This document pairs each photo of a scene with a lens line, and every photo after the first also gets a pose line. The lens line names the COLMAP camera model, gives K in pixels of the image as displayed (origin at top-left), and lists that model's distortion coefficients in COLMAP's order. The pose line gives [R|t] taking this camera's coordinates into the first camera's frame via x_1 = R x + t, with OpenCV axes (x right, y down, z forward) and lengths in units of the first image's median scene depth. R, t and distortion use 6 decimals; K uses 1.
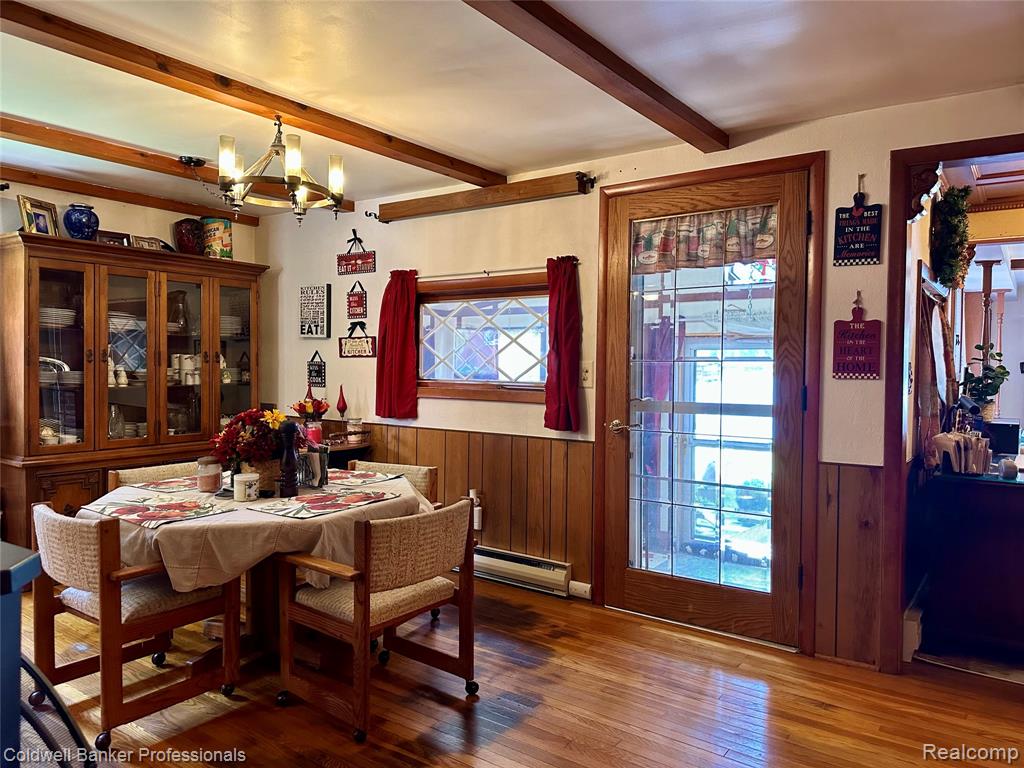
lens RADIAL K [[716.7, 0, 512.0], [0, 716.7, 382.5], [0, 0, 1]] dist [0.039234, -0.050395]
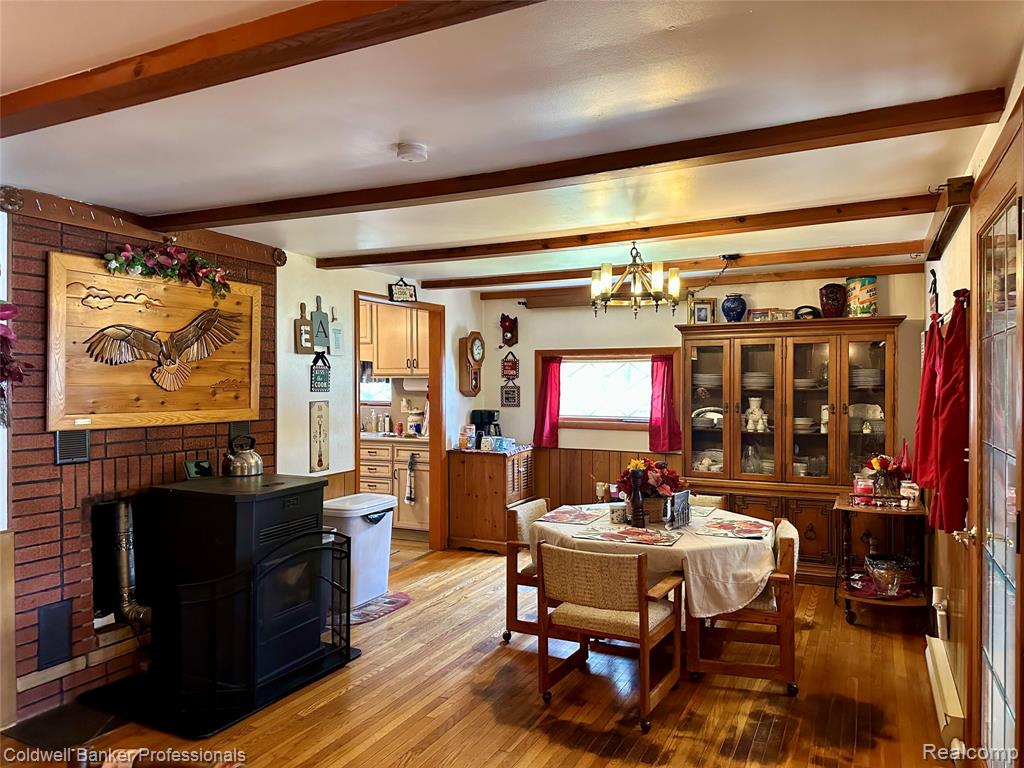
lens RADIAL K [[716.7, 0, 510.9], [0, 716.7, 385.9], [0, 0, 1]] dist [0.039234, -0.050395]
pose [[0.155062, -0.000115, -0.987905, 0.650353], [-0.022805, 0.999733, -0.003696, -0.061030], [0.987641, 0.023103, 0.155018, 0.383912]]
